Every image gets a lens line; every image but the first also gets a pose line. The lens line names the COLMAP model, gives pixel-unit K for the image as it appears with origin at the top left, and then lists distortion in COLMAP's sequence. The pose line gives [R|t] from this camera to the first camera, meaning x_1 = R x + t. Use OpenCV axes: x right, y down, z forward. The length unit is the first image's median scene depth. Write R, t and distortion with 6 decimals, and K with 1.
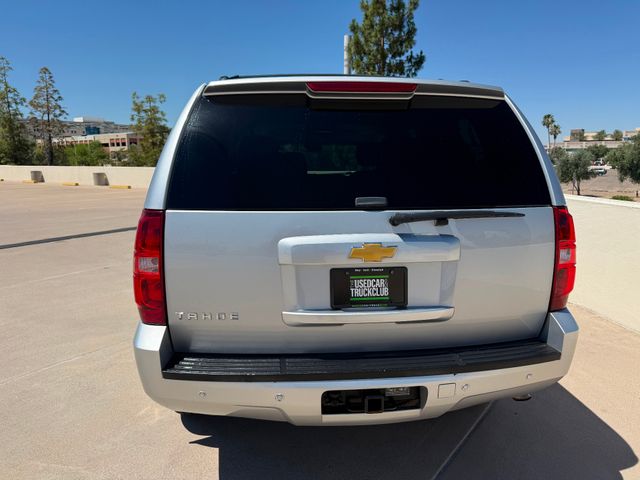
lens RADIAL K [[459.3, 0, 327.0], [0, 459.3, 239.4], [0, 0, 1]] dist [0.005728, -0.002672]
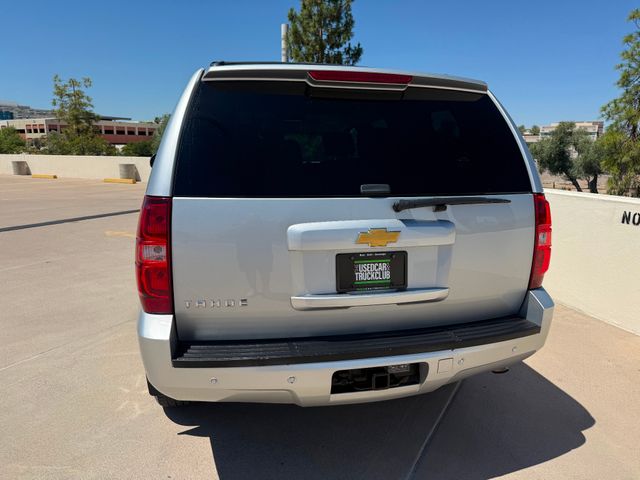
lens RADIAL K [[458.8, 0, 322.2], [0, 458.8, 239.8], [0, 0, 1]] dist [0.005058, 0.000948]
pose [[0.991412, -0.014193, 0.130005, -0.106930], [0.011530, 0.999708, 0.021215, 0.006760], [-0.130268, -0.019534, 0.991286, -0.011791]]
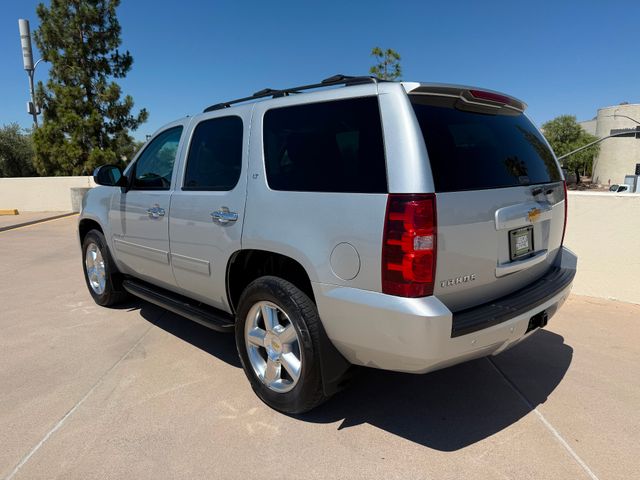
lens RADIAL K [[457.0, 0, 323.2], [0, 457.0, 242.2], [0, 0, 1]] dist [0.003318, -0.005397]
pose [[0.783327, -0.115982, 0.610693, -0.843270], [0.120030, 0.992172, 0.034471, -0.010289], [-0.609911, 0.046300, 0.791116, 0.185292]]
